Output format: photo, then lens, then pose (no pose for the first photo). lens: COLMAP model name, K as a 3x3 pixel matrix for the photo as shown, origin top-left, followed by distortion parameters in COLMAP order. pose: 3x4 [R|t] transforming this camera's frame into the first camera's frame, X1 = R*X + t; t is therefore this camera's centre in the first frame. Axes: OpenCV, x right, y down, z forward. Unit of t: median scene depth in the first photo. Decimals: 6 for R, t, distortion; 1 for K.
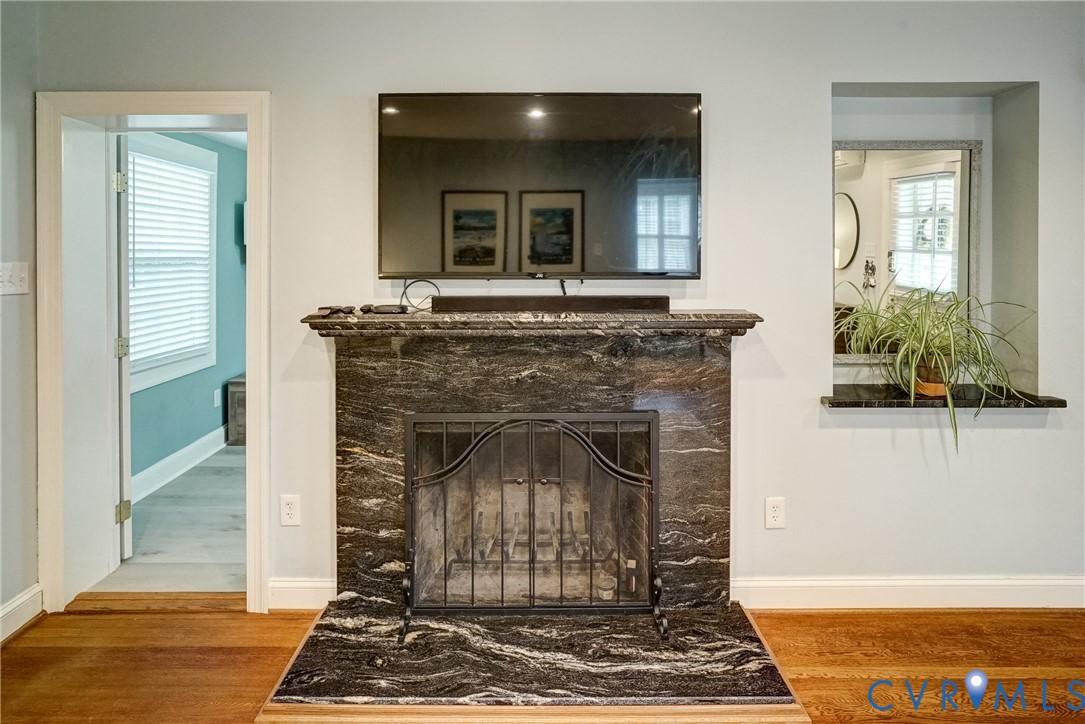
lens RADIAL K [[622.8, 0, 532.9], [0, 622.8, 256.1], [0, 0, 1]] dist [-0.034630, 0.019249]
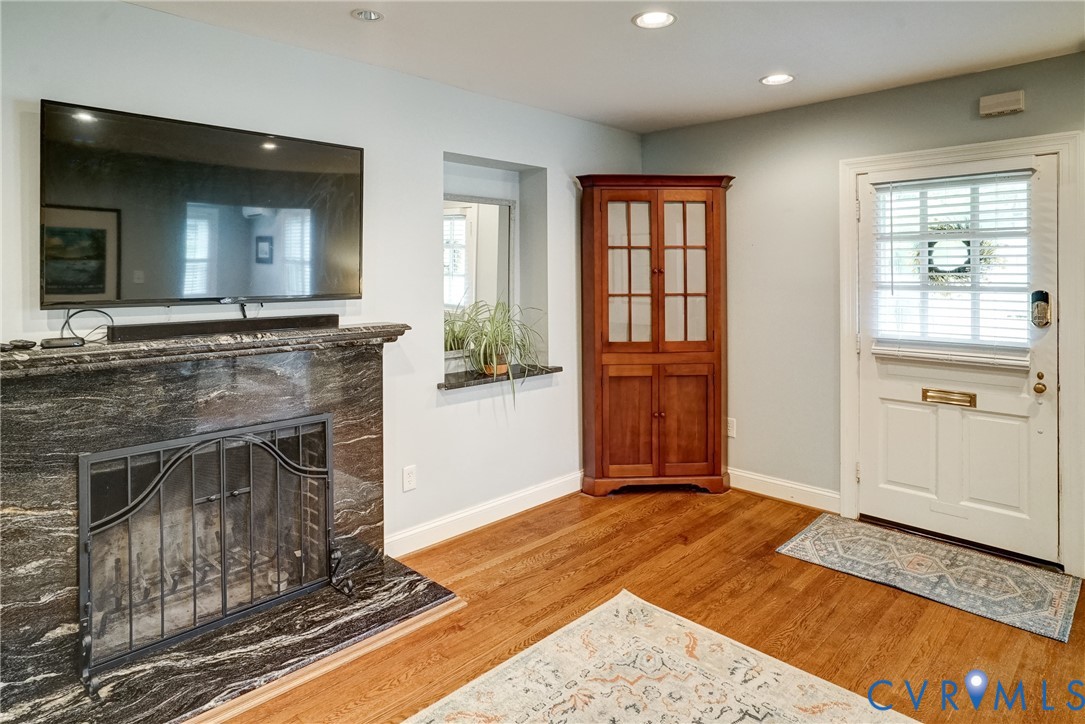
lens RADIAL K [[622.8, 0, 508.0], [0, 622.8, 278.7], [0, 0, 1]] dist [-0.034630, 0.019249]
pose [[0.726907, -0.010151, 0.686661, -0.362005], [0.012764, 0.999918, 0.001270, -0.000713], [-0.686617, 0.007842, 0.726977, -0.093784]]
